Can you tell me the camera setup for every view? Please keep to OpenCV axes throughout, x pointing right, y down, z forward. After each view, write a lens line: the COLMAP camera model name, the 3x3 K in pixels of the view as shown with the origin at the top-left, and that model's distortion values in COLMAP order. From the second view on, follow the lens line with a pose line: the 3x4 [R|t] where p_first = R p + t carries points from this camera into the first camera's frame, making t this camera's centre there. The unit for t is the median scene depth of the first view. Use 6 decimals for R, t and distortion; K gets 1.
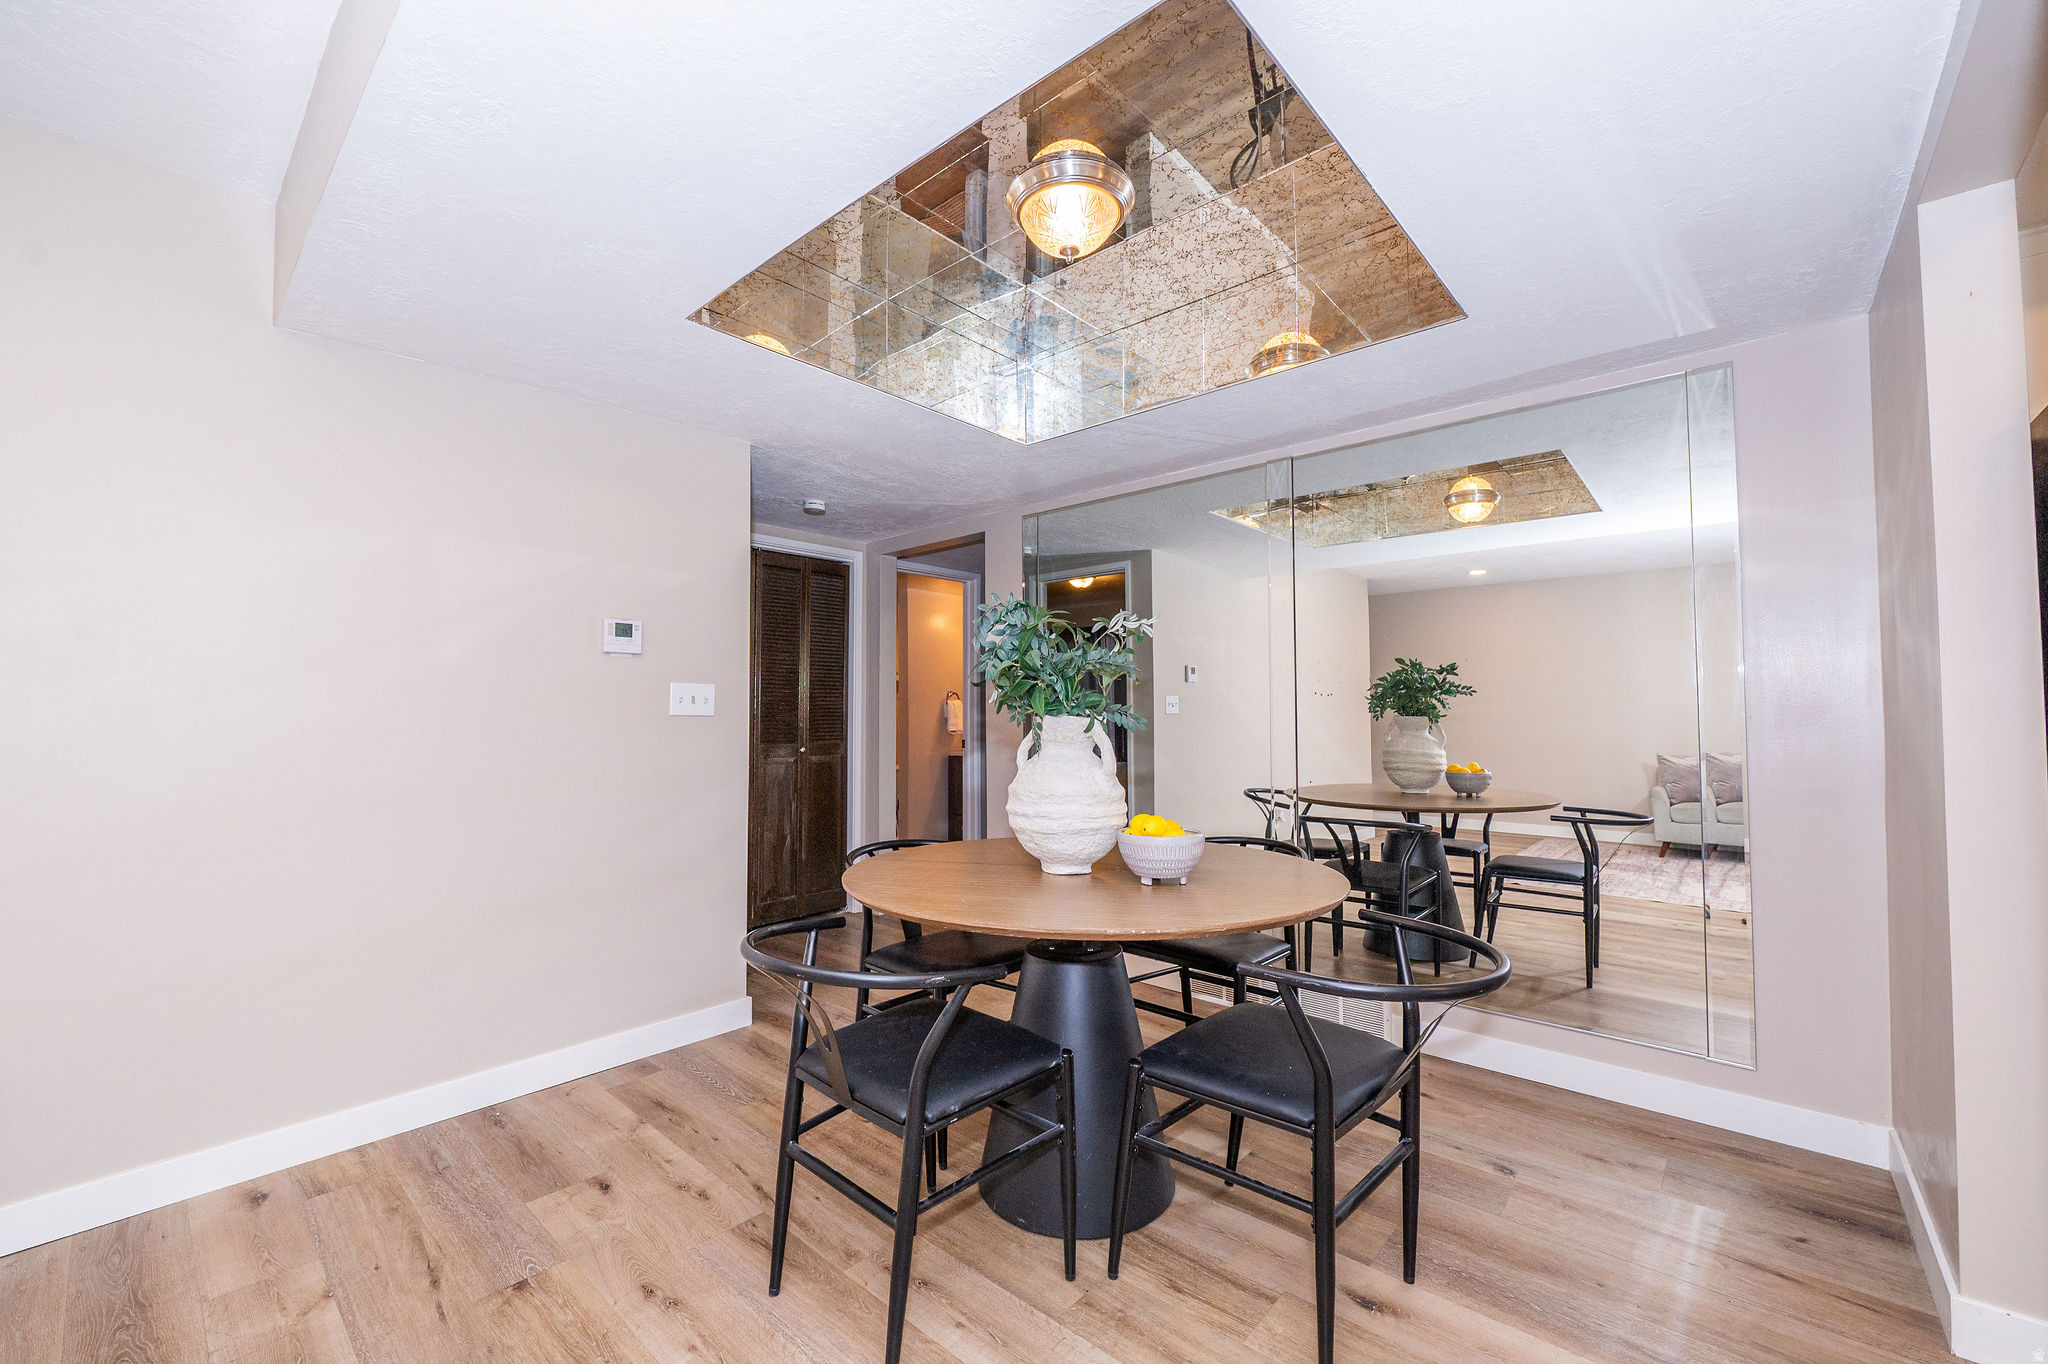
lens RADIAL K [[820.7, 0, 1023.7], [0, 820.7, 688.4], [0, 0, 1]] dist [-0.009480, 0.000027]
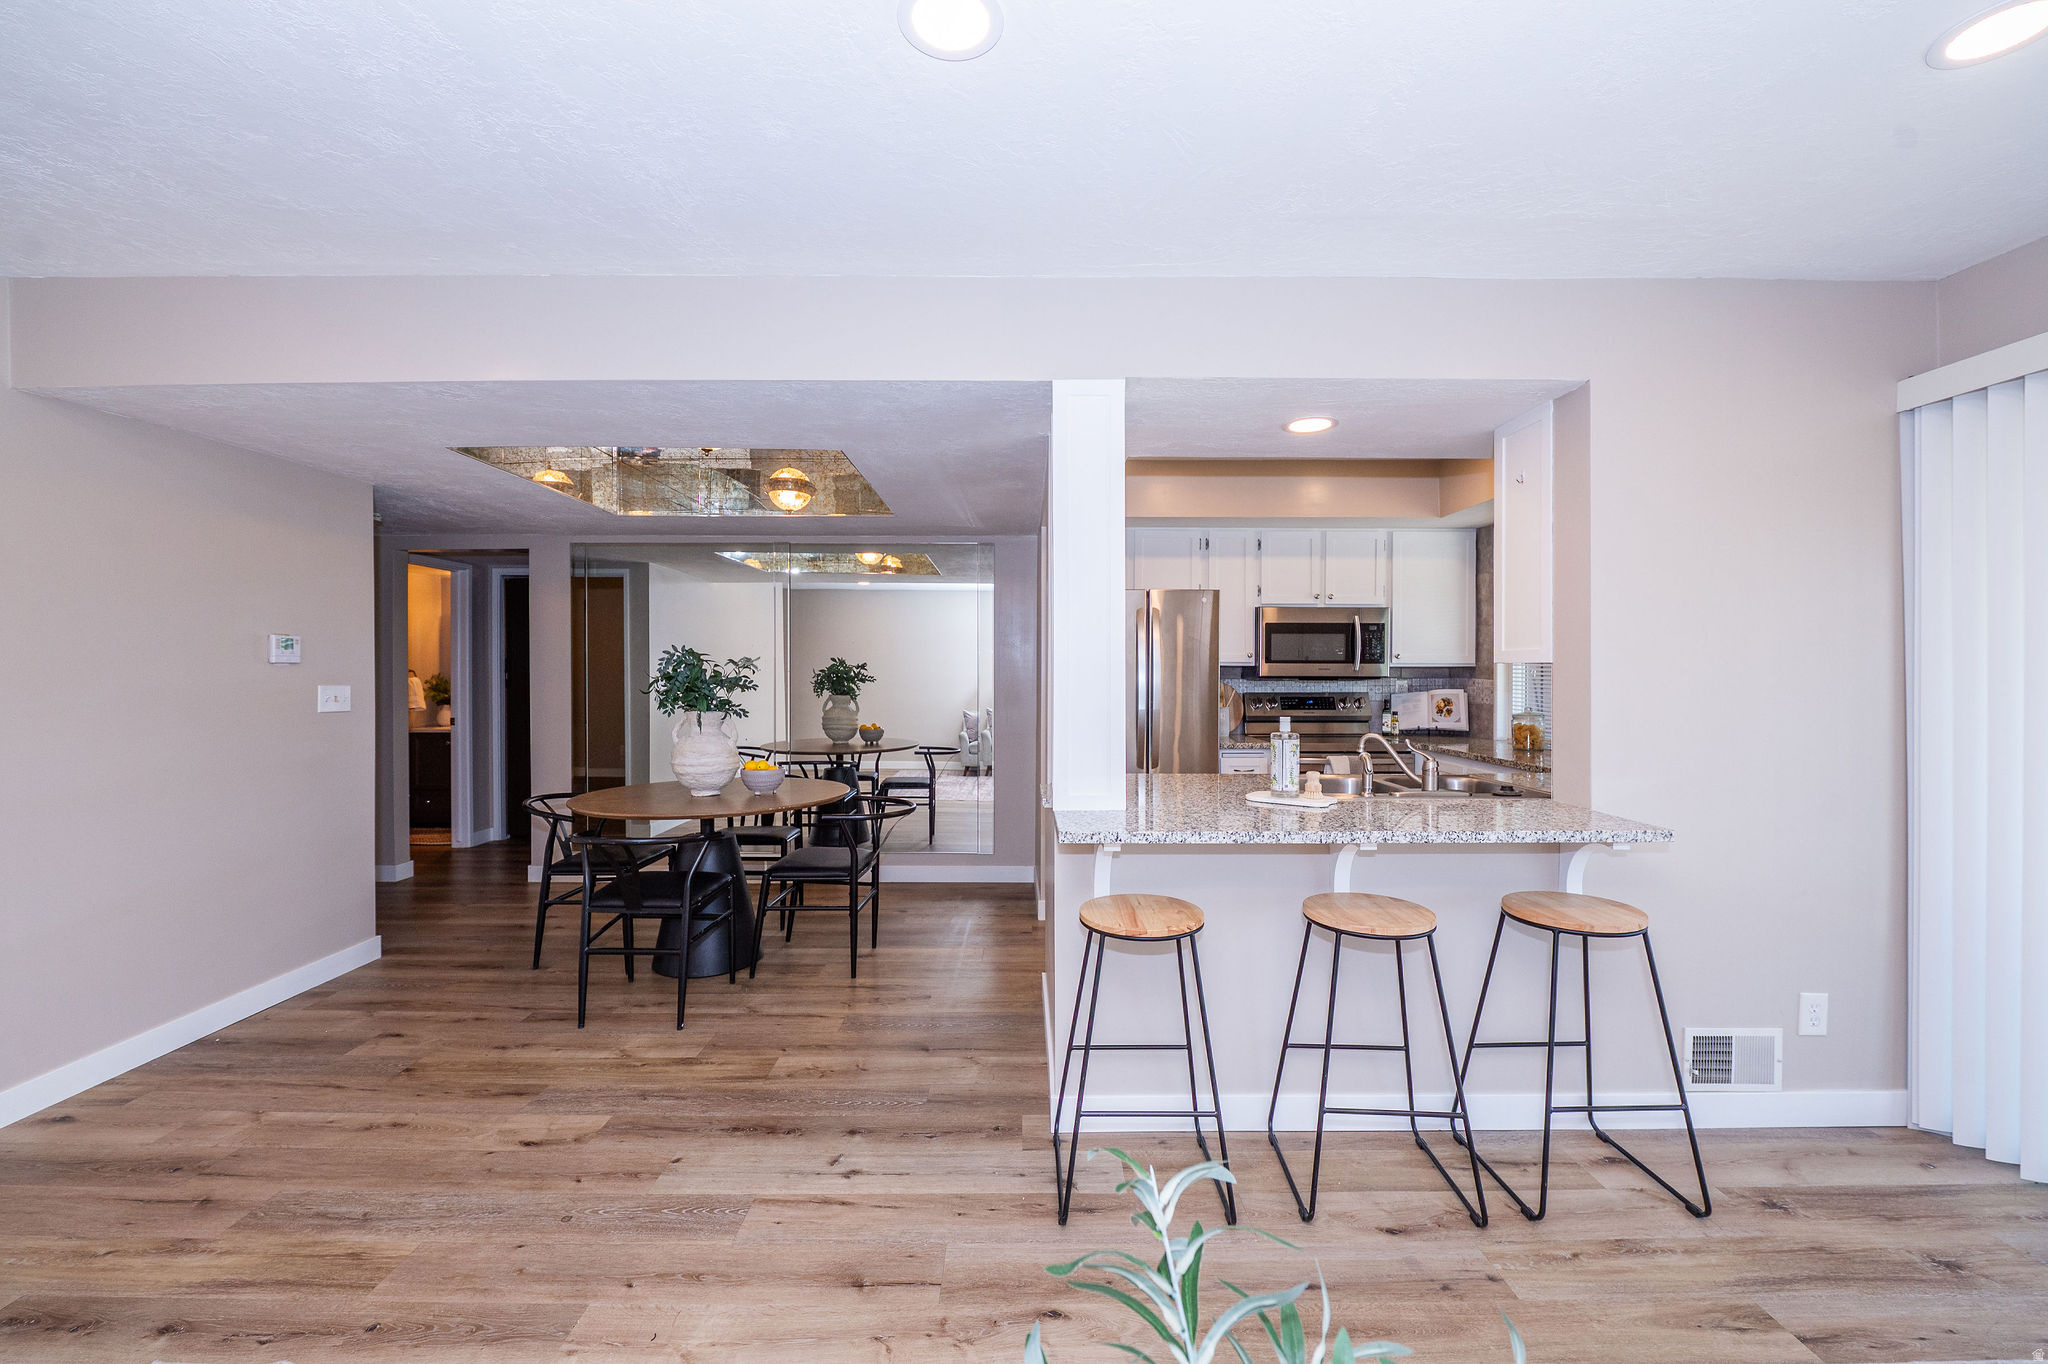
lens RADIAL K [[820.7, 0, 1024.6], [0, 820.7, 675.9], [0, 0, 1]] dist [-0.009480, 0.000027]
pose [[0.743711, -0.001796, 0.668499, -0.368026], [-0.022921, 0.999340, 0.028185, -0.063647], [-0.668108, -0.036284, 0.743179, -0.477374]]
